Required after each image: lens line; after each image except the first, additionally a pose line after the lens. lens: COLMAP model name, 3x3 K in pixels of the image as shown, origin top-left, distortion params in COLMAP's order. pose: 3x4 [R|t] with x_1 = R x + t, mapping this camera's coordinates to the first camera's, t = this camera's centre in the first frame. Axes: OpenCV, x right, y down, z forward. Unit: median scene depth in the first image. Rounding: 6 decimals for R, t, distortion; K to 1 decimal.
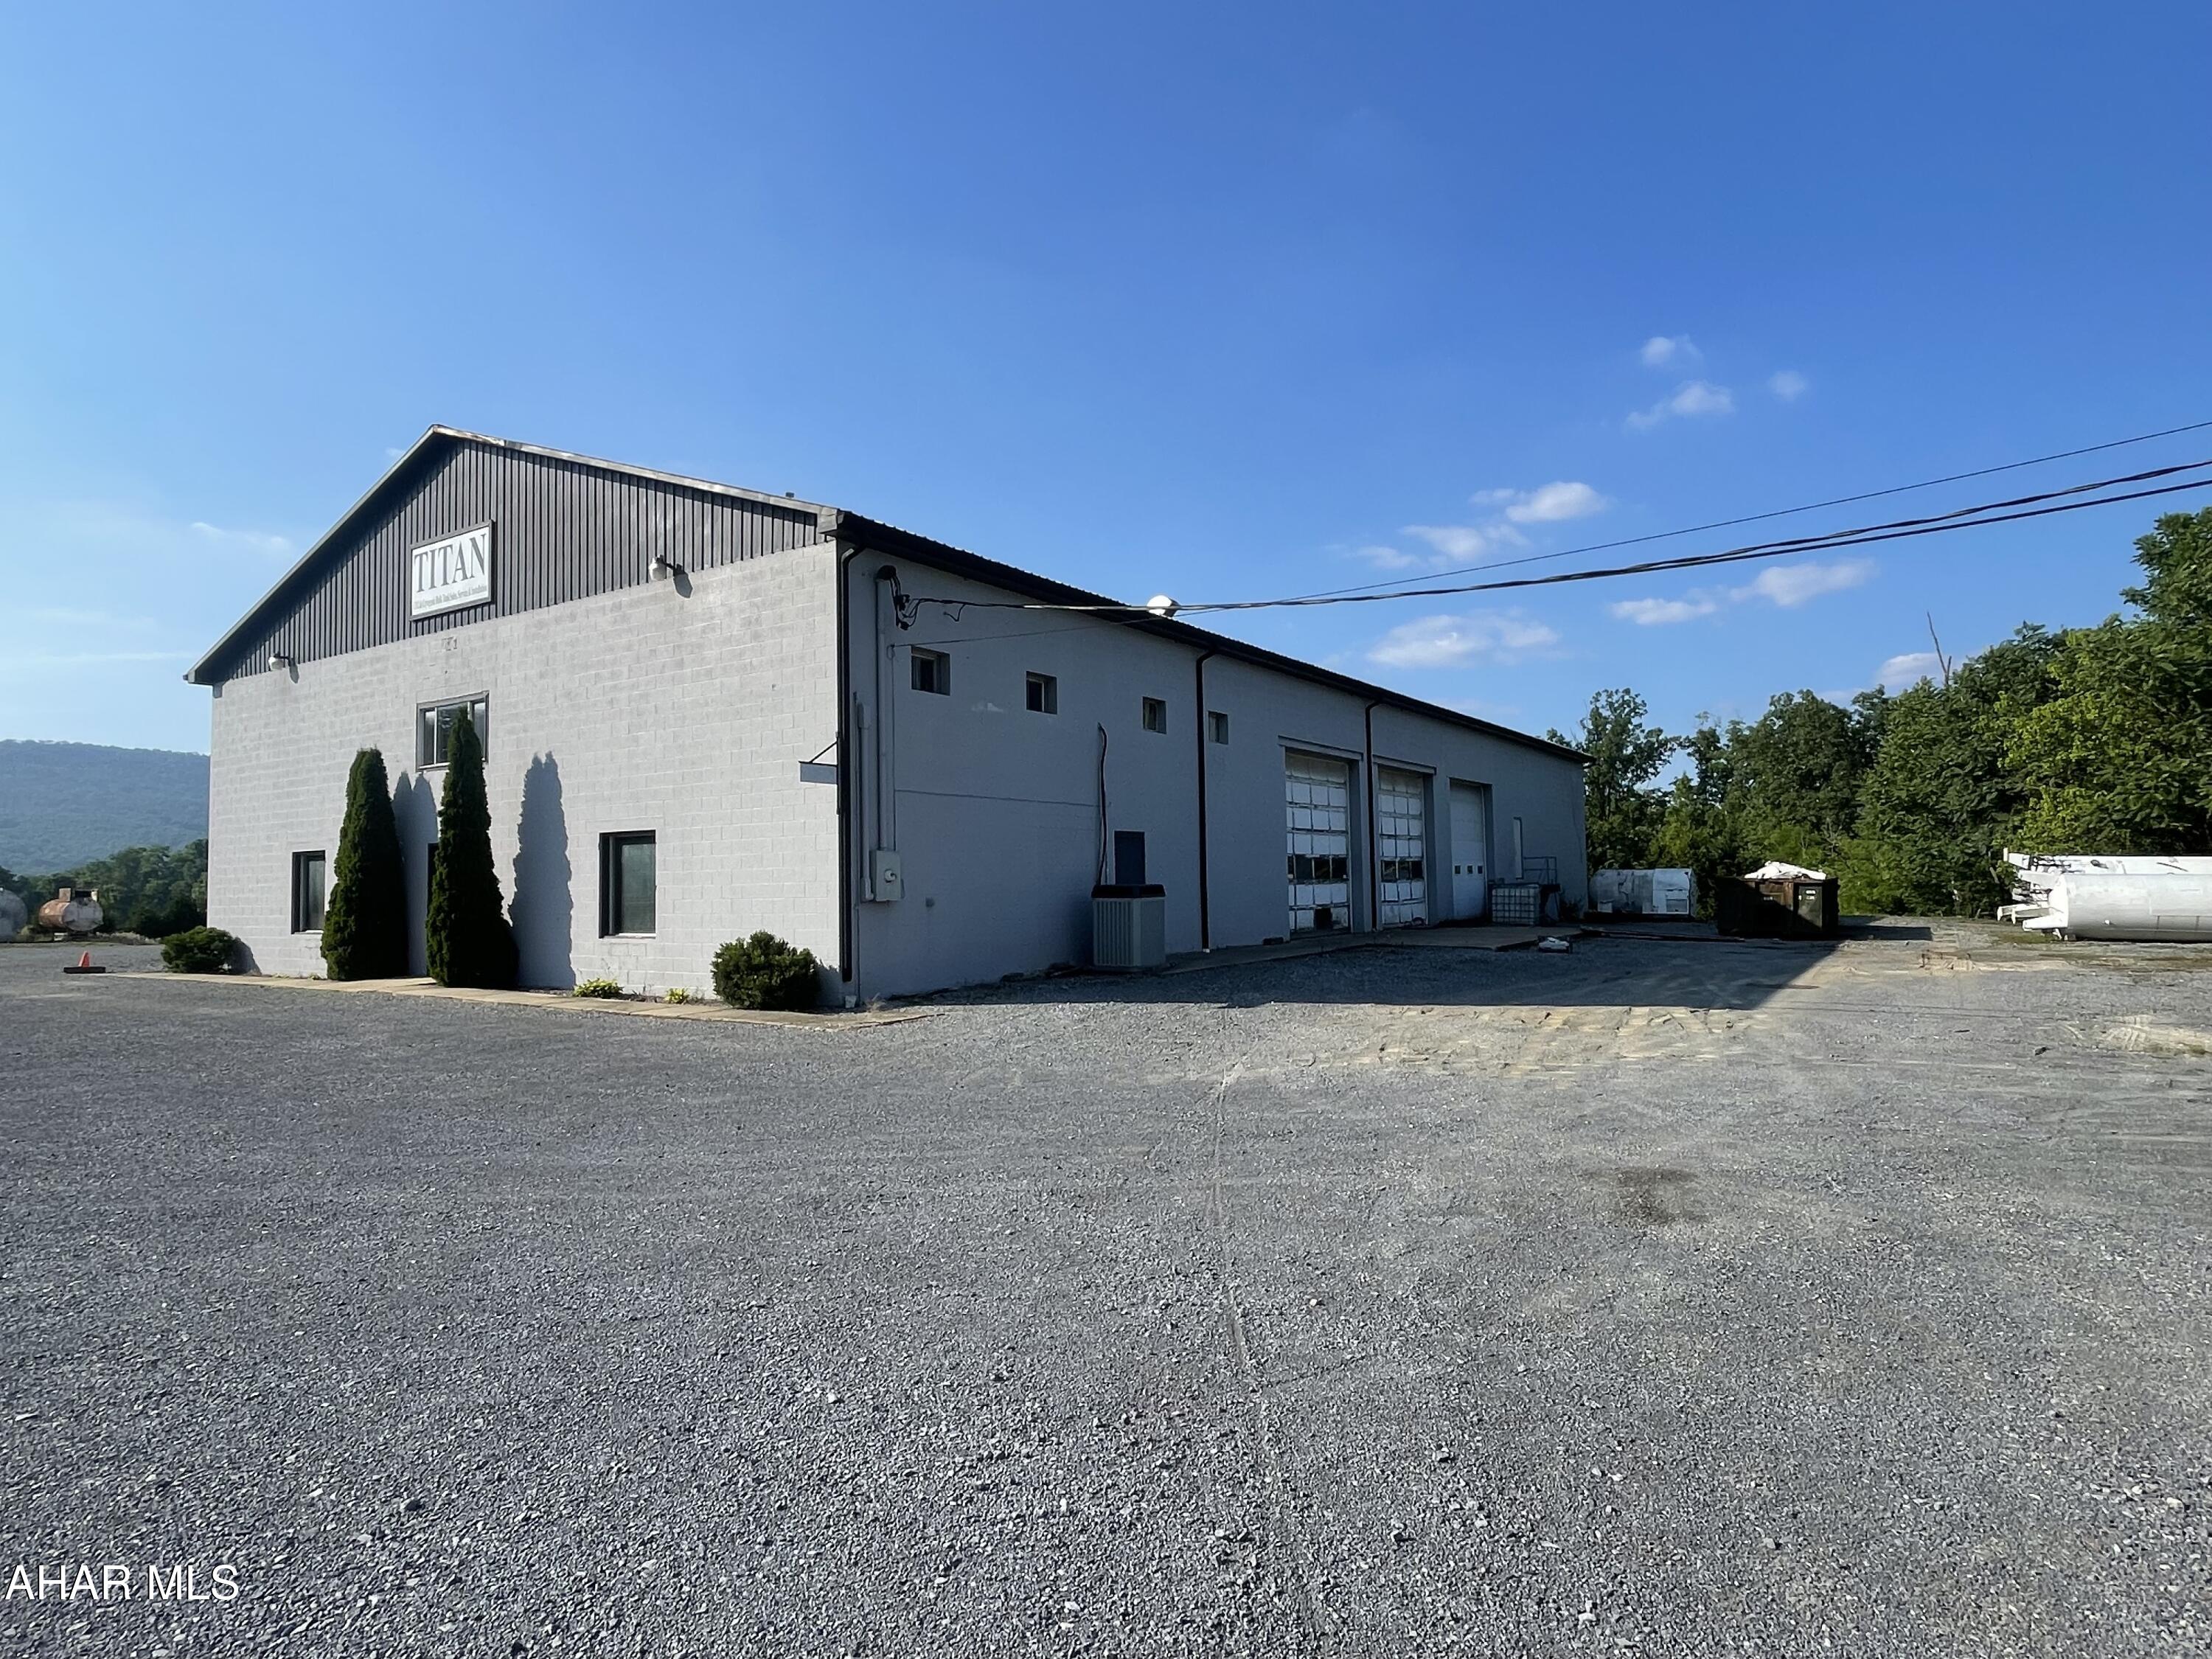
lens RADIAL K [[1261.6, 0, 1091.1], [0, 1261.6, 813.9], [0, 0, 1]] dist [0.003969, -0.005284]
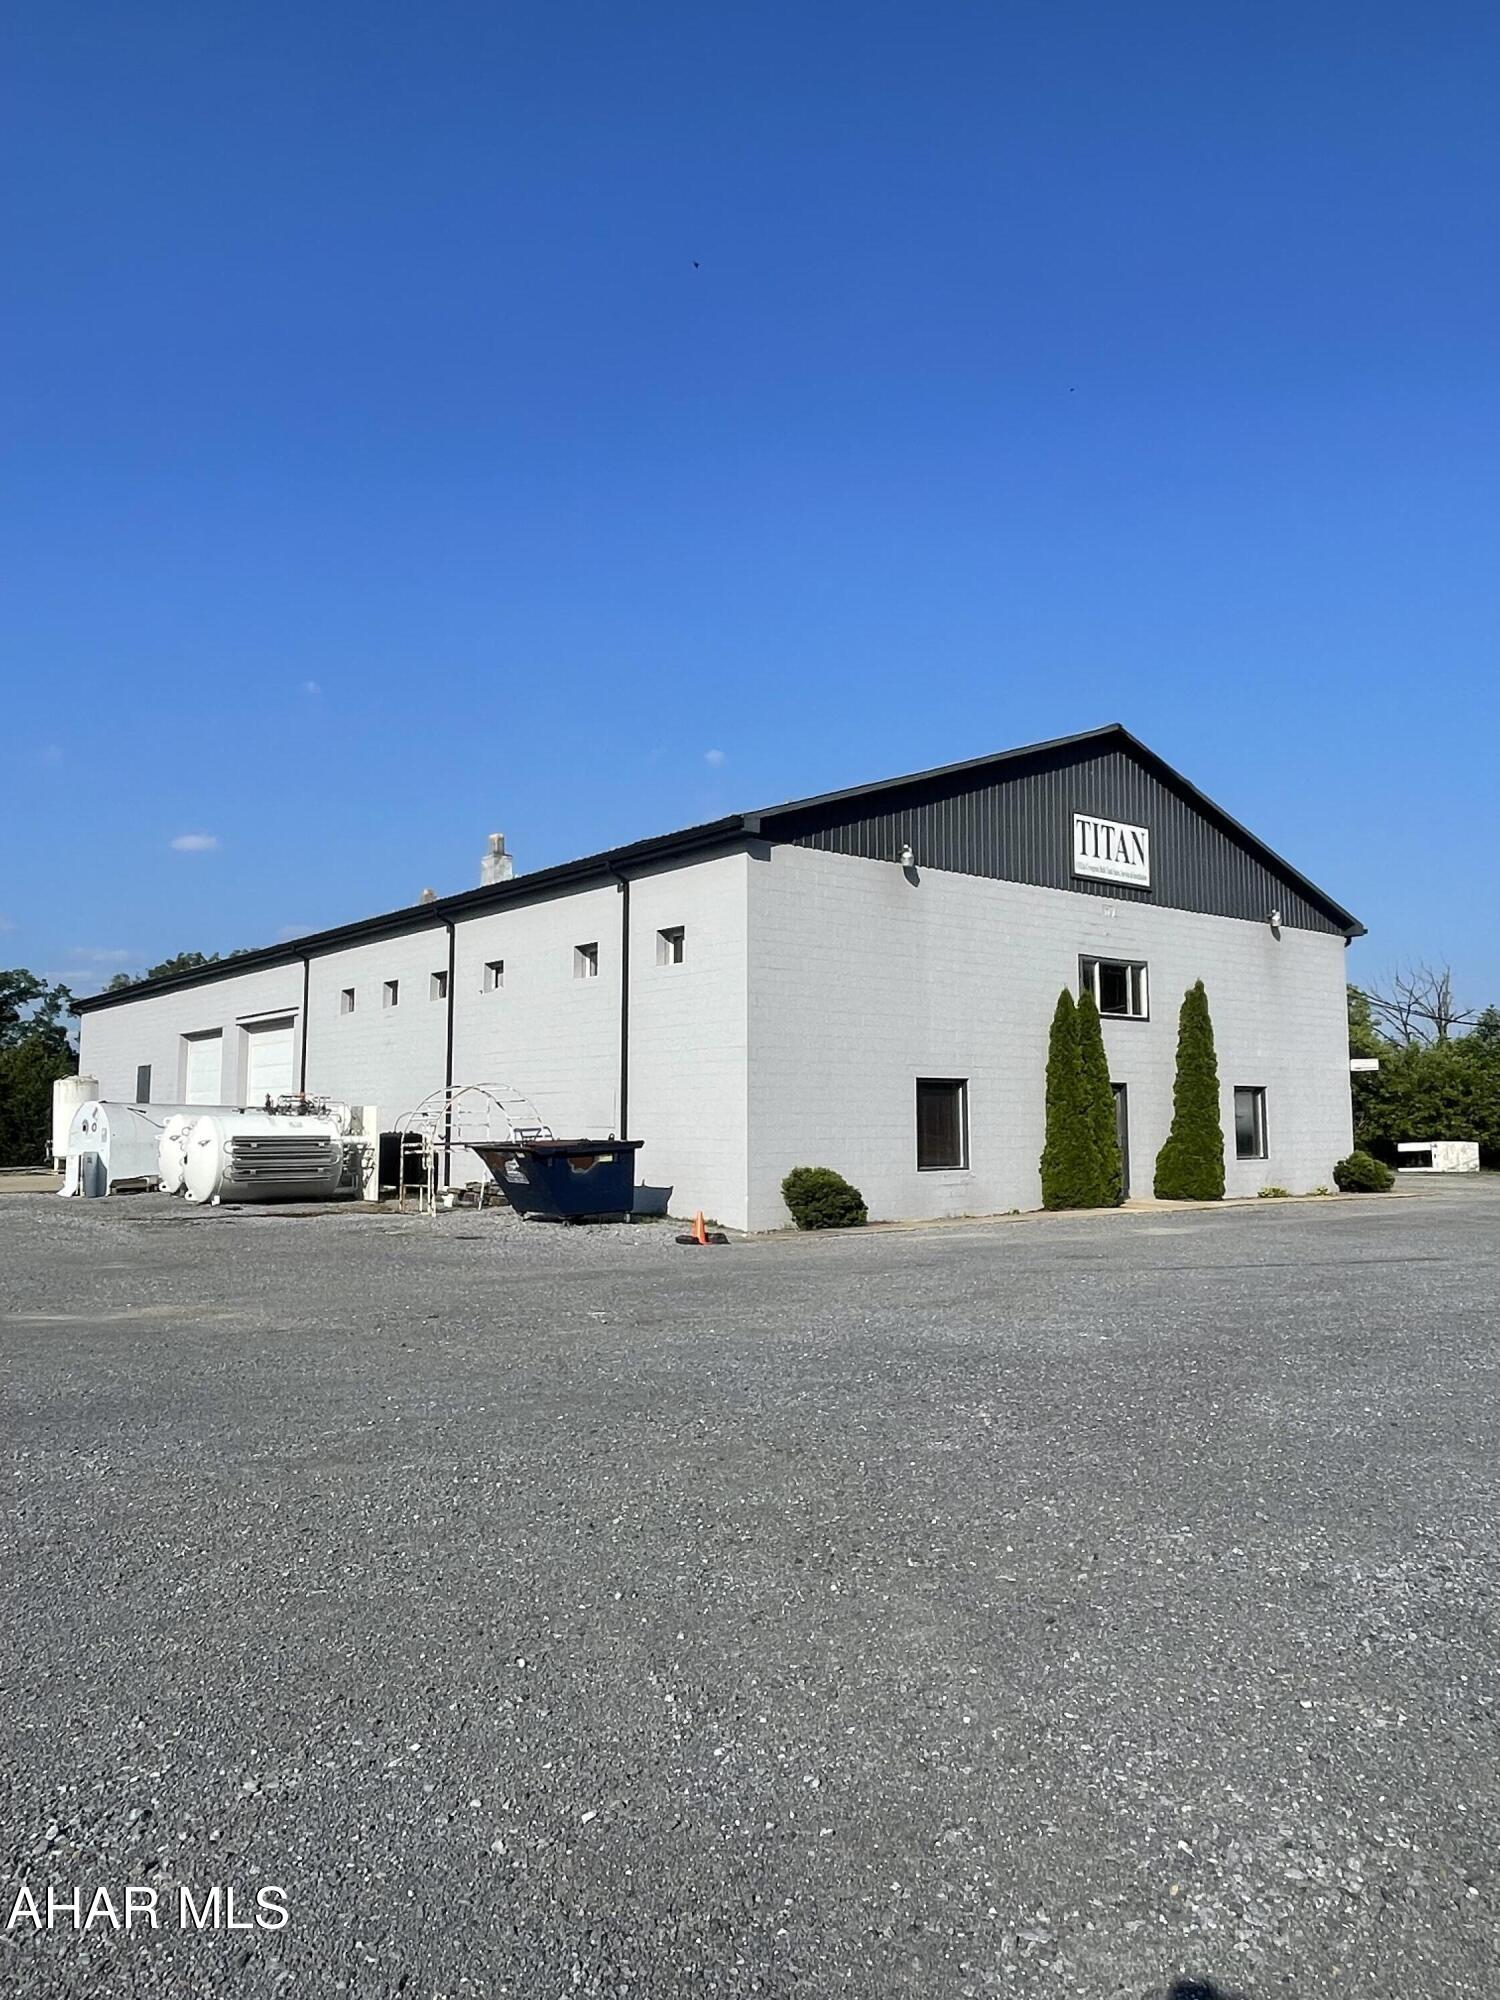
lens RADIAL K [[1360.1, 0, 750.2], [0, 1360.1, 969.3], [0, 0, 1]] dist [0.023051, -0.004280]
pose [[0.290339, 0.120935, 0.949251, -1.803293], [-0.057595, 0.992392, -0.108815, 0.074866], [-0.955189, -0.023079, 0.295095, 0.953572]]
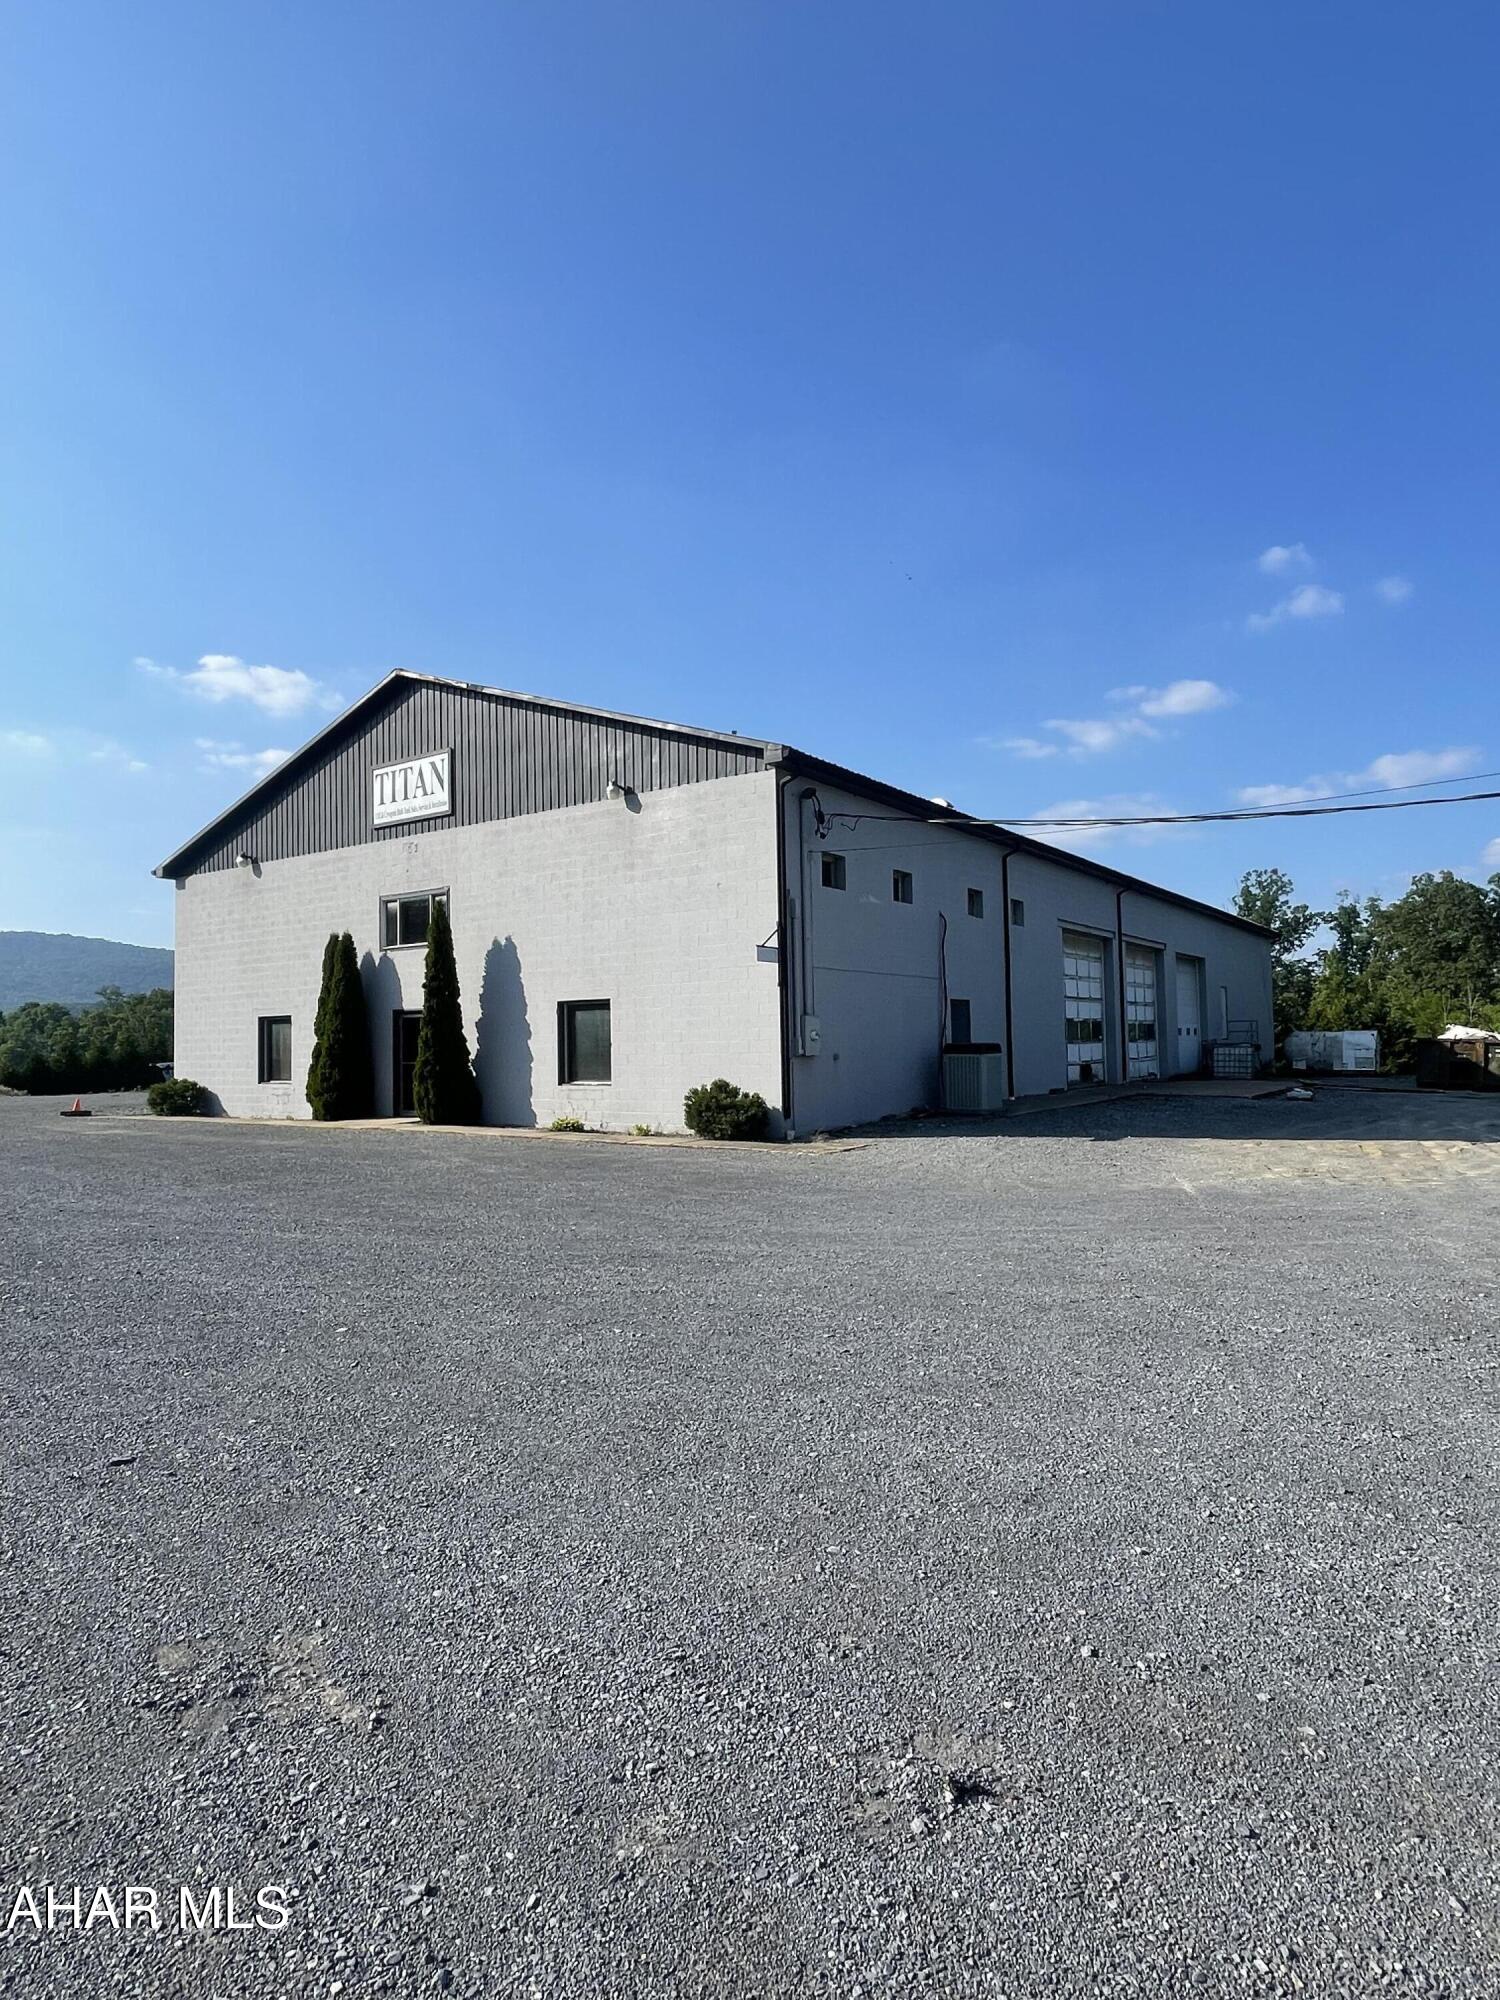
lens RADIAL K [[1140.7, 0, 735.9], [0, 1140.7, 978.2], [0, 0, 1]] dist [0.003969, -0.005284]
pose [[0.999788, -0.000947, -0.020568, -0.169334], [0.000887, 0.999995, -0.002932, -0.003811], [0.020571, 0.002913, 0.999784, -0.106331]]
